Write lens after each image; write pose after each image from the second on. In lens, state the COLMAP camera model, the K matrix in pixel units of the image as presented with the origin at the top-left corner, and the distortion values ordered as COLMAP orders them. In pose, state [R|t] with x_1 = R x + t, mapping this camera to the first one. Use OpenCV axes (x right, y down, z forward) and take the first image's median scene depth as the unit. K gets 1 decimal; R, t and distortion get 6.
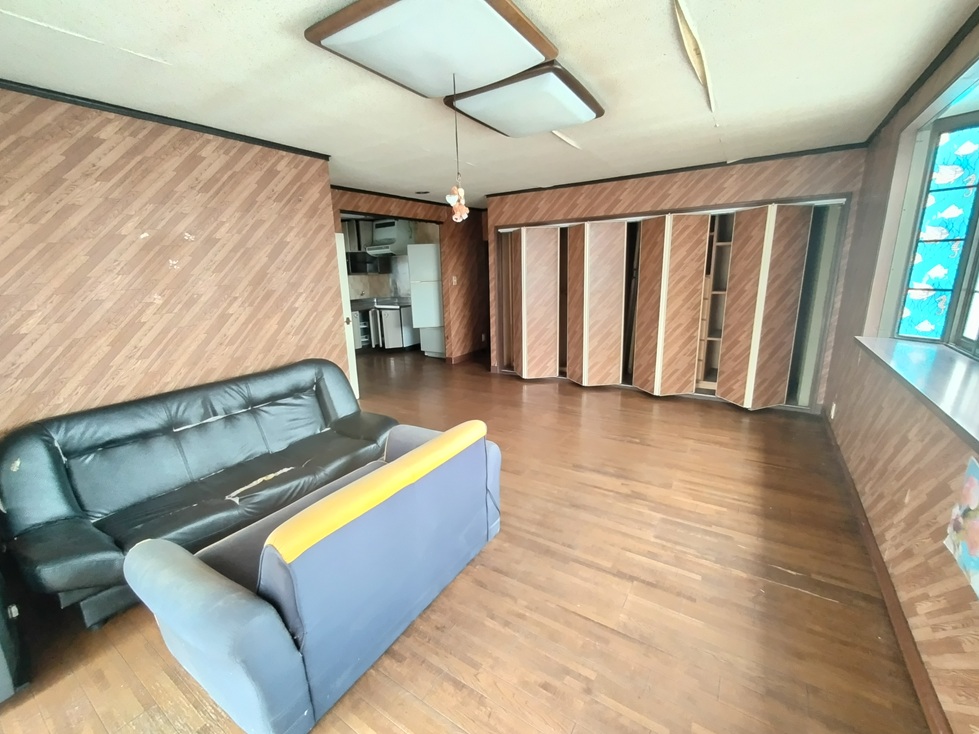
lens RADIAL K [[419.8, 0, 489.5], [0, 419.8, 372.8], [0, 0, 1]] dist [0.000887, 0.000083]
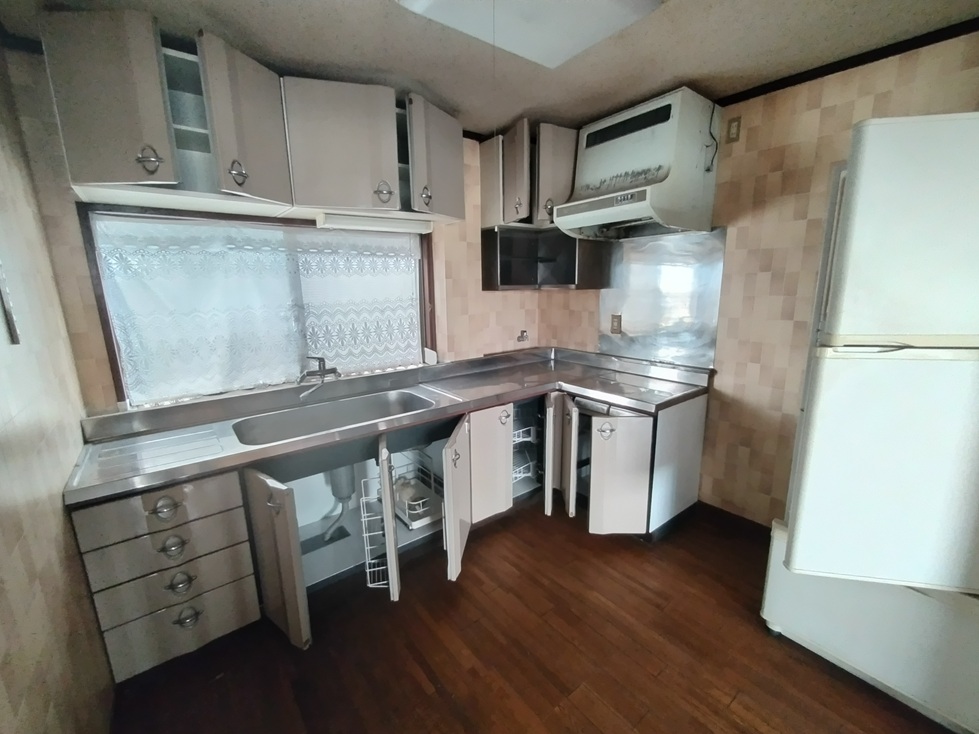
lens RADIAL K [[419.8, 0, 489.5], [0, 419.8, 372.8], [0, 0, 1]] dist [0.000887, 0.000083]
pose [[0.947505, 0.073297, -0.311226, -0.225006], [-0.079294, 0.996829, -0.006641, -0.162787], [0.309753, 0.030971, 0.950313, 0.665920]]
